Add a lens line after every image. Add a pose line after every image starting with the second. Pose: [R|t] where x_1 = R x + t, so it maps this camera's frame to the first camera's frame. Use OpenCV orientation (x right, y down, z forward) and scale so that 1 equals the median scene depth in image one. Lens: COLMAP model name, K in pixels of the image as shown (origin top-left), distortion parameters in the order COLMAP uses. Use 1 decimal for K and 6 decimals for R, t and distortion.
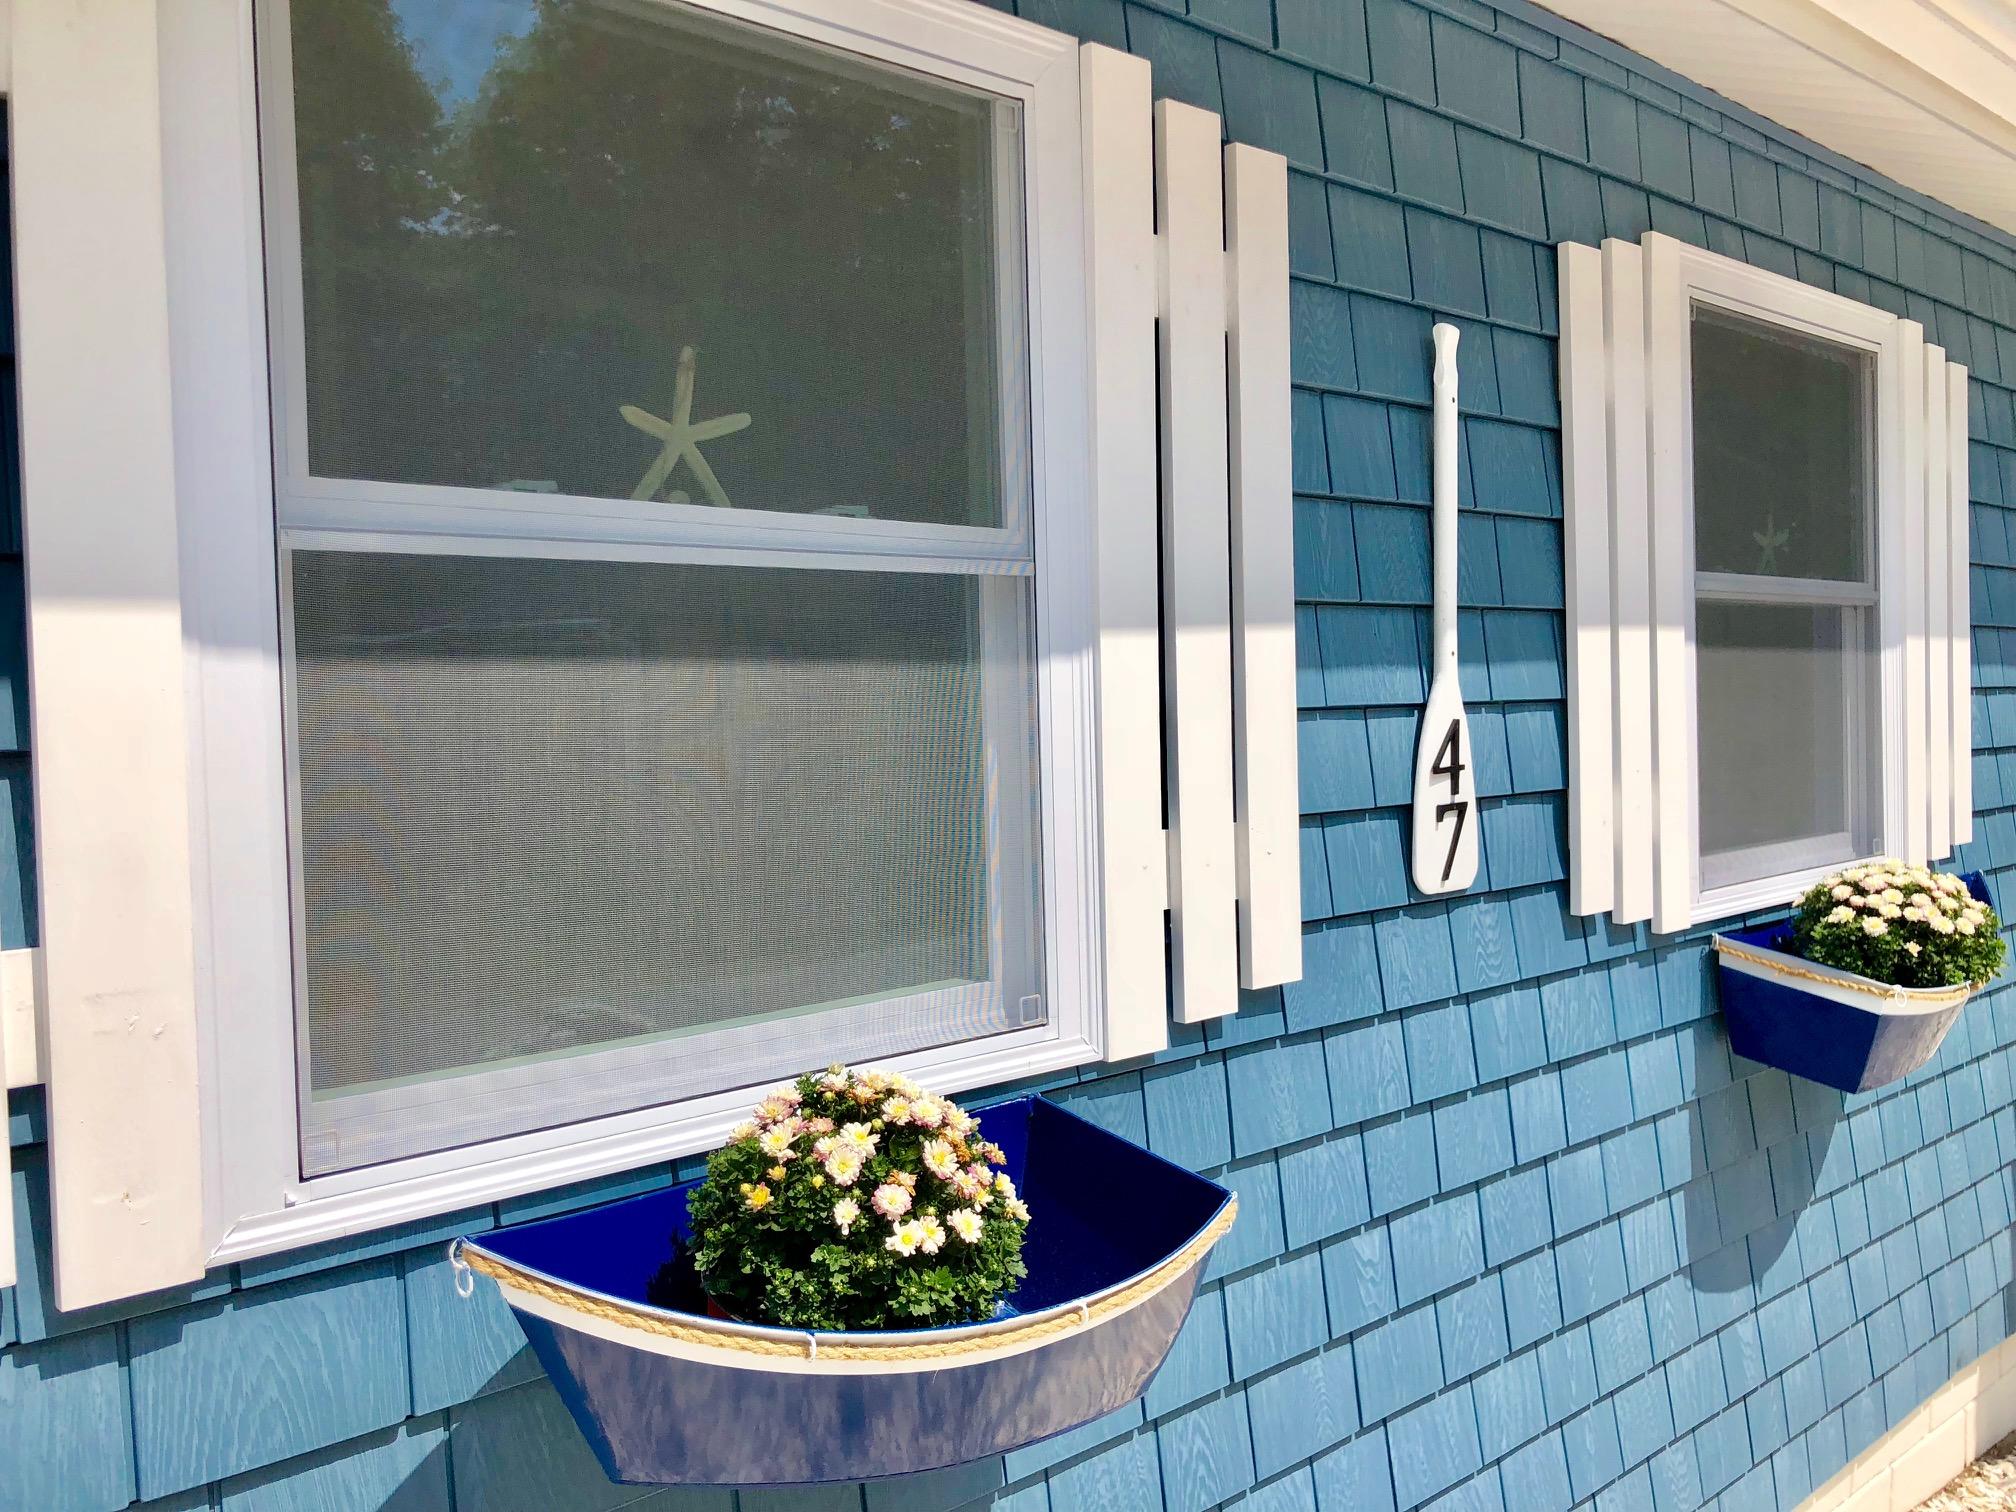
lens RADIAL K [[1661.1, 0, 1008.0], [0, 1661.1, 756.0], [0, 0, 1]] dist [0.005557, -0.008007]
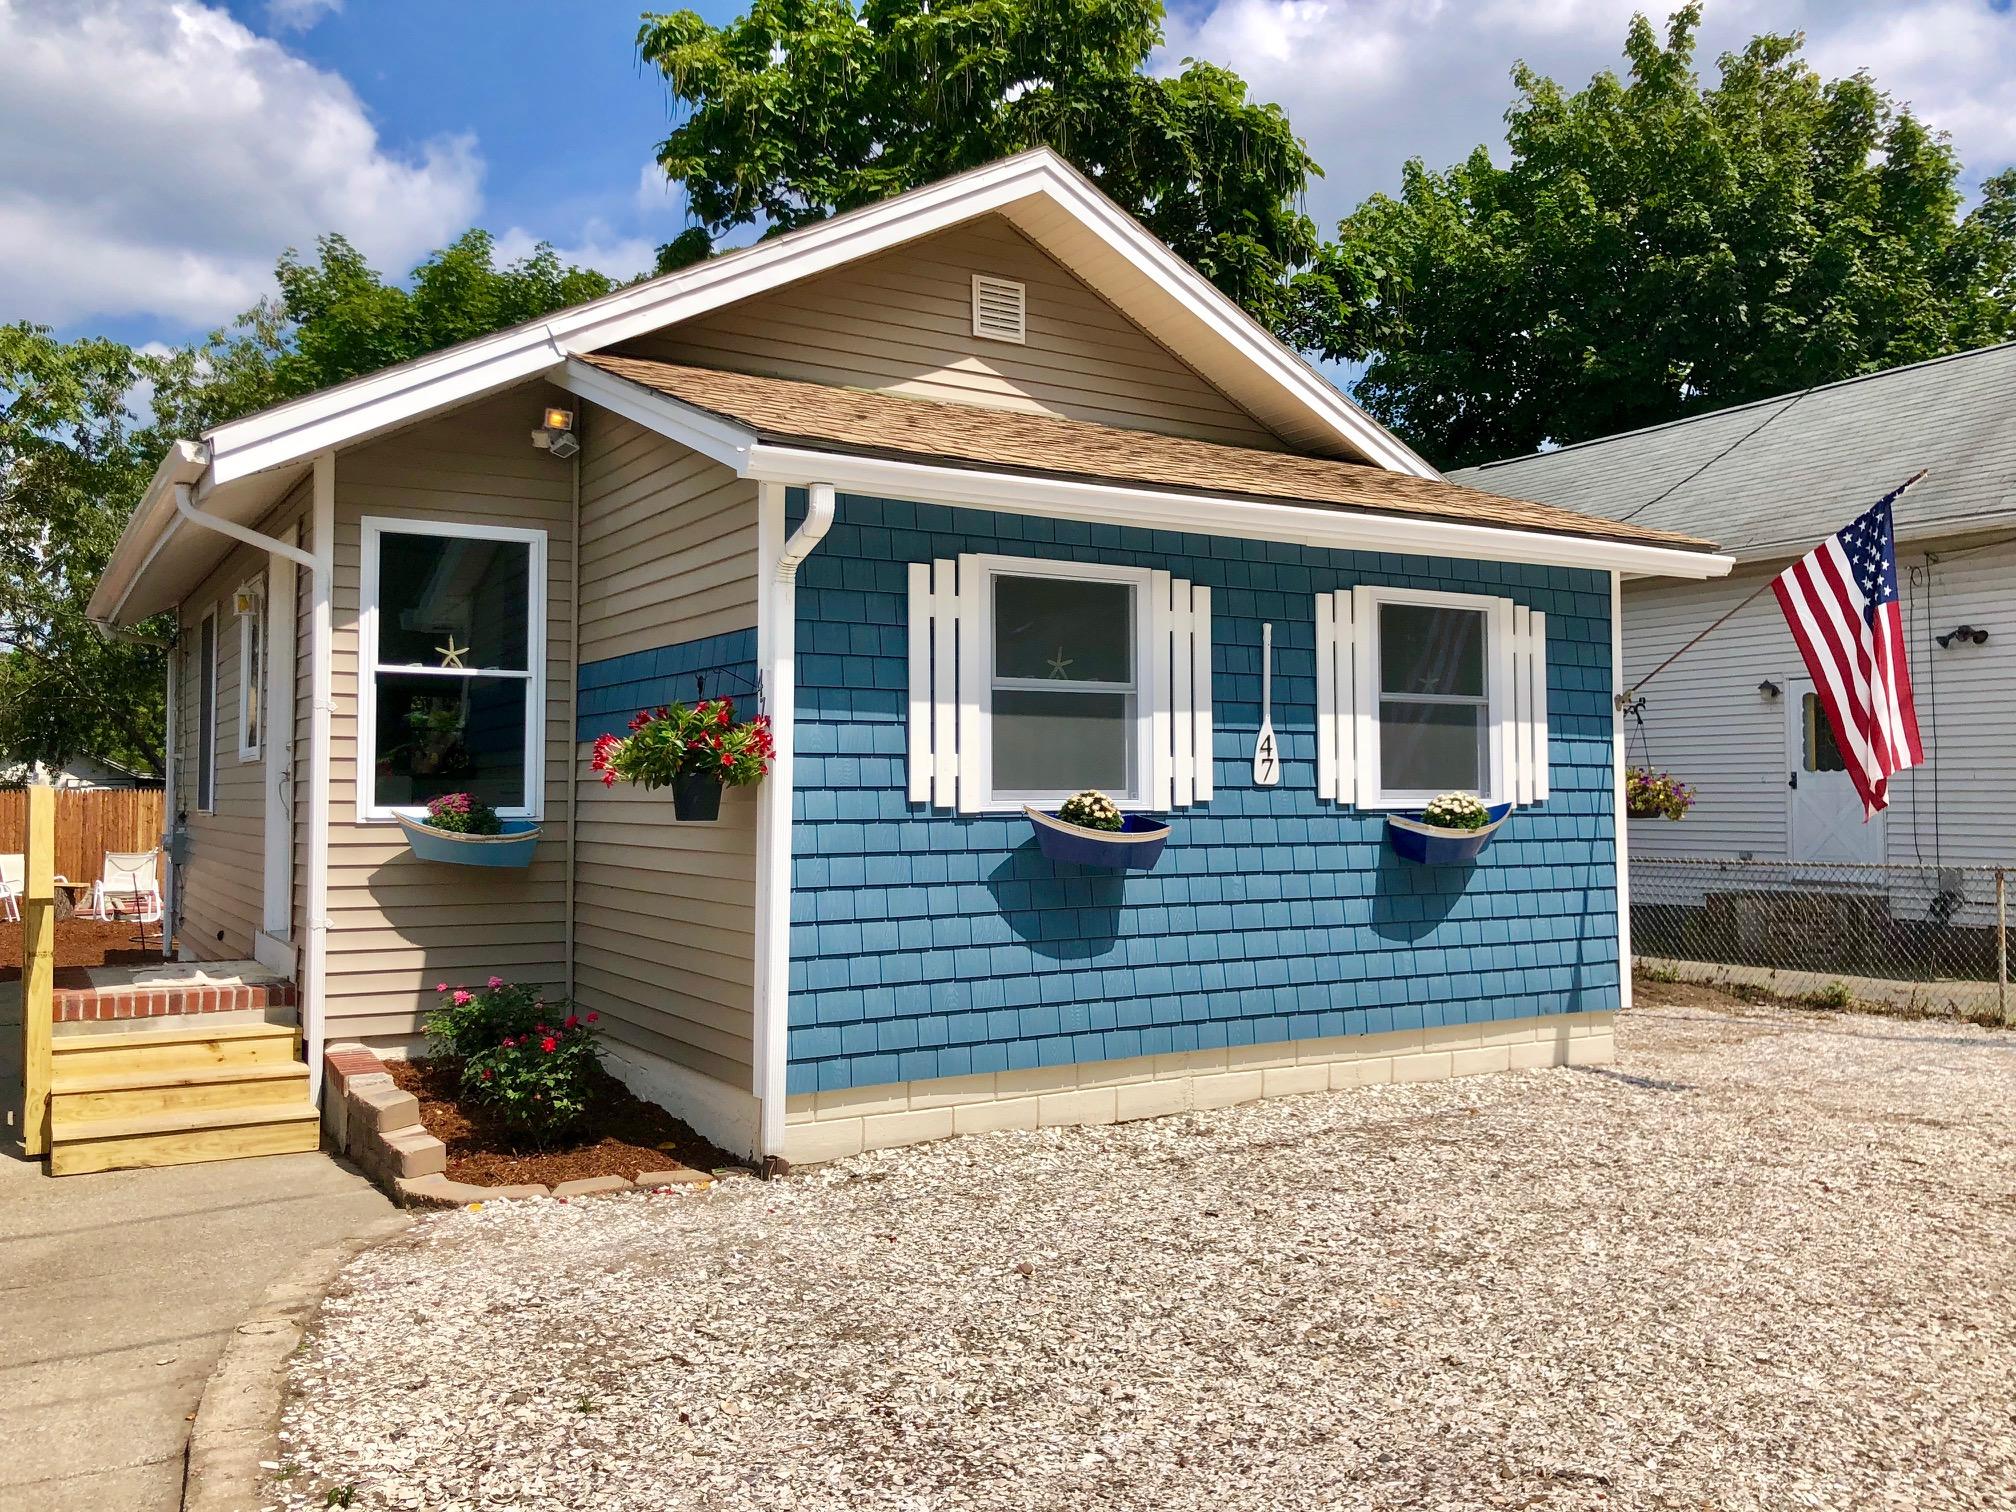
lens RADIAL K [[1661.1, 0, 1008.0], [0, 1661.1, 756.0], [0, 0, 1]] dist [0.005557, -0.008007]
pose [[0.982975, 0.015957, -0.183046, 0.392935], [-0.026392, 0.998153, -0.054715, 0.243153], [0.181835, 0.058614, 0.981581, -2.698343]]
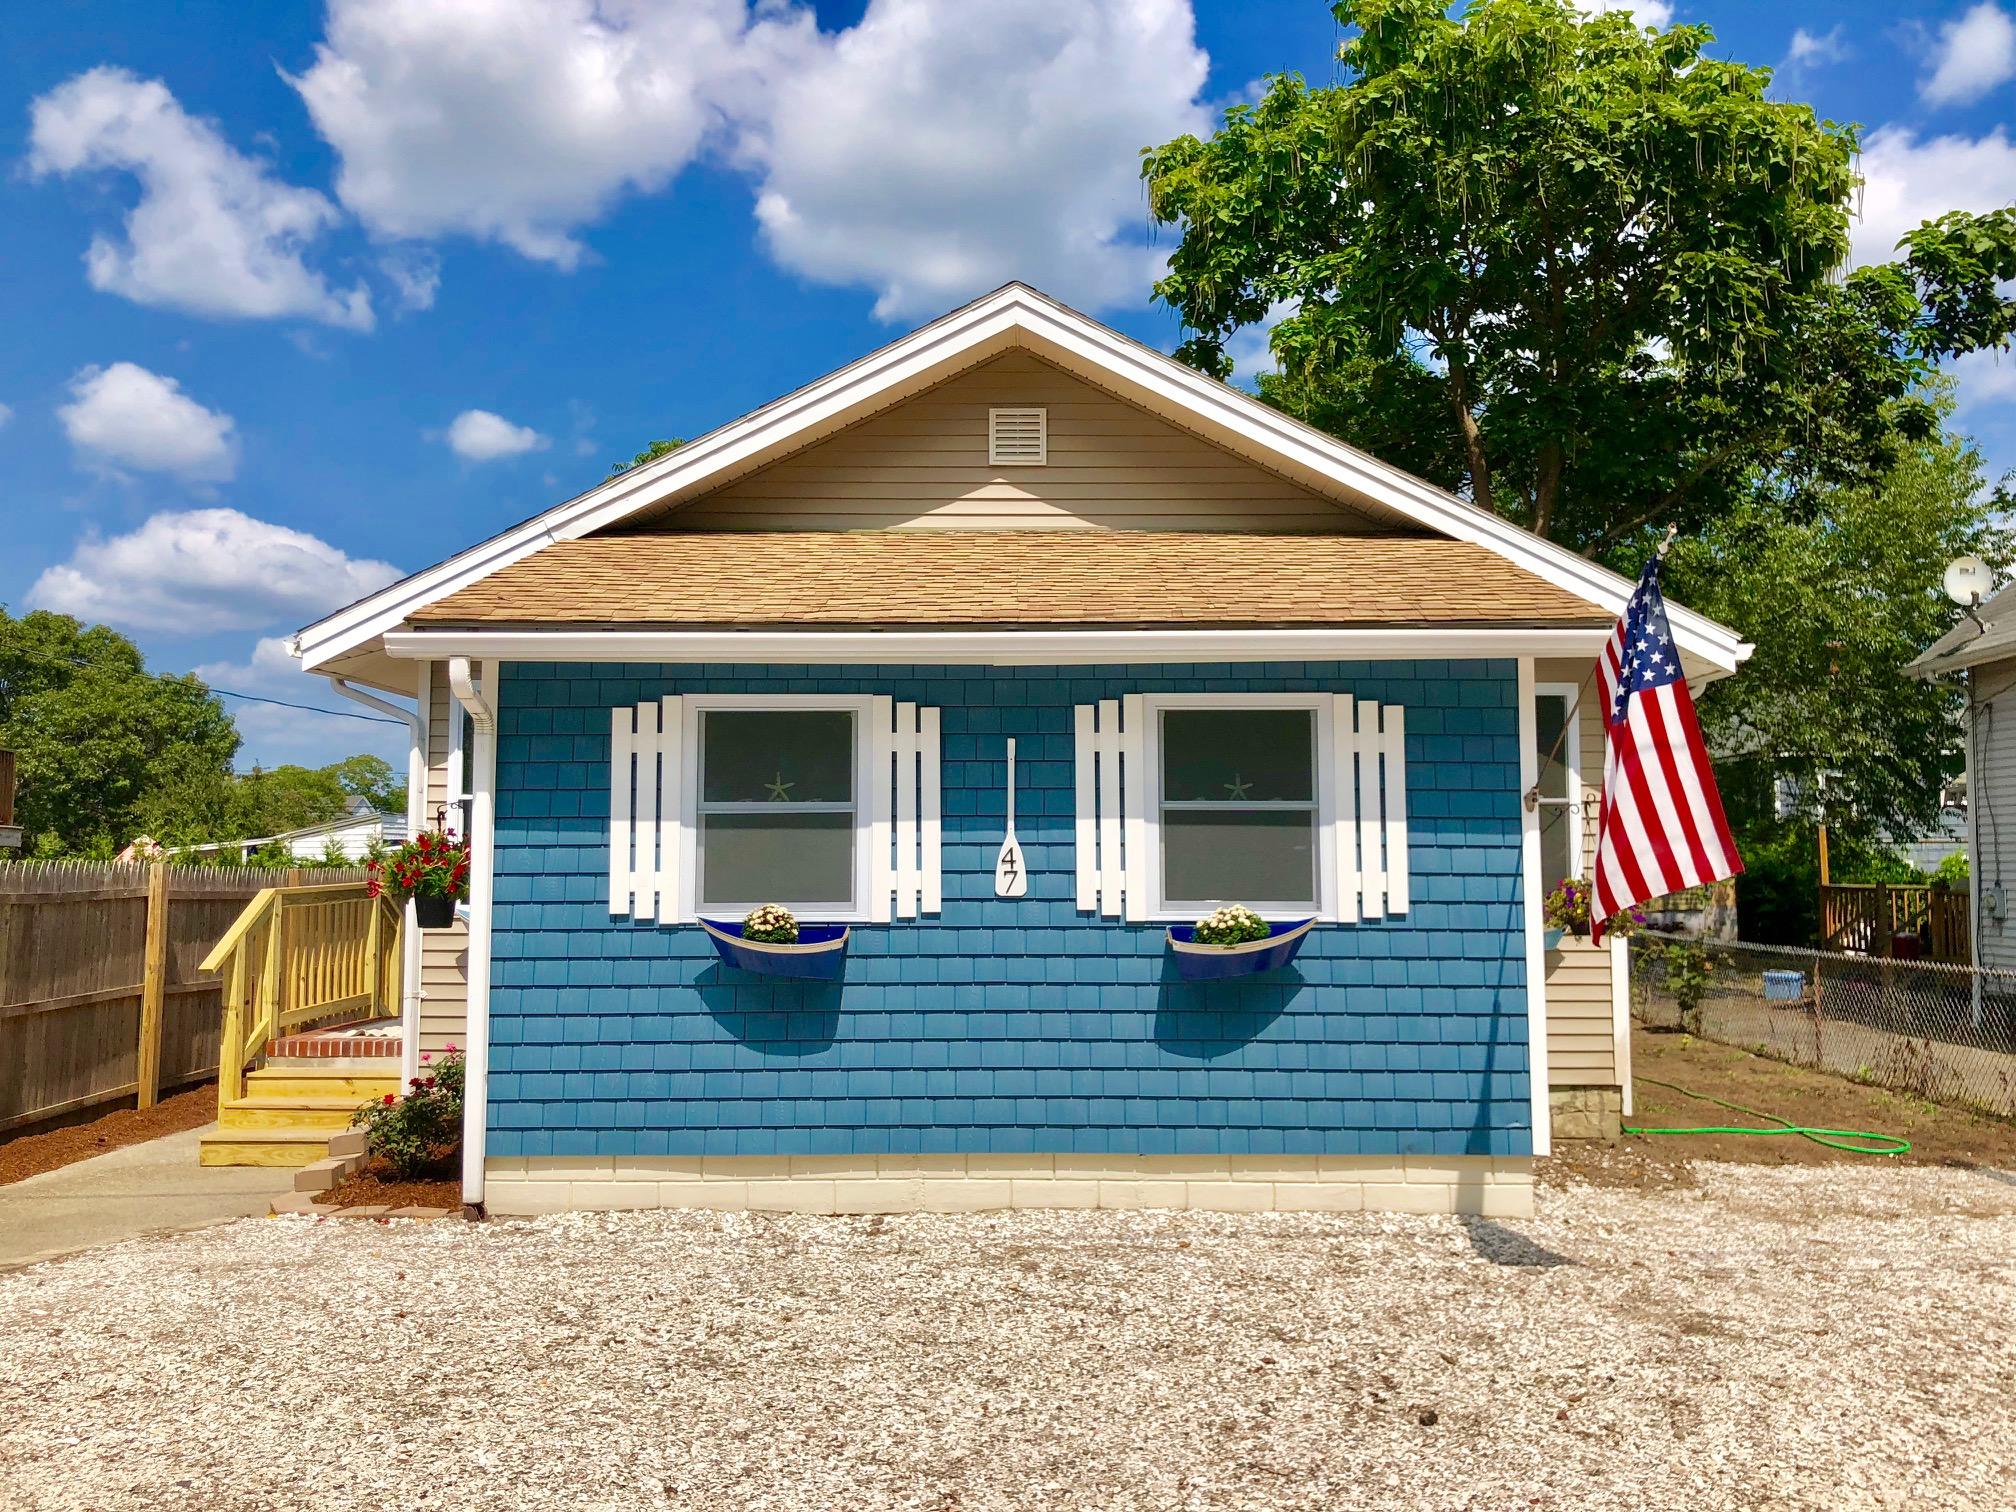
lens RADIAL K [[1673.8, 0, 1008.0], [0, 1673.8, 756.0], [0, 0, 1]] dist [0.072470, -0.129780]
pose [[0.741277, -0.026715, -0.670667, 2.846003], [-0.036842, 0.996082, -0.080399, 0.076885], [0.670187, 0.084307, 0.737388, -1.779558]]
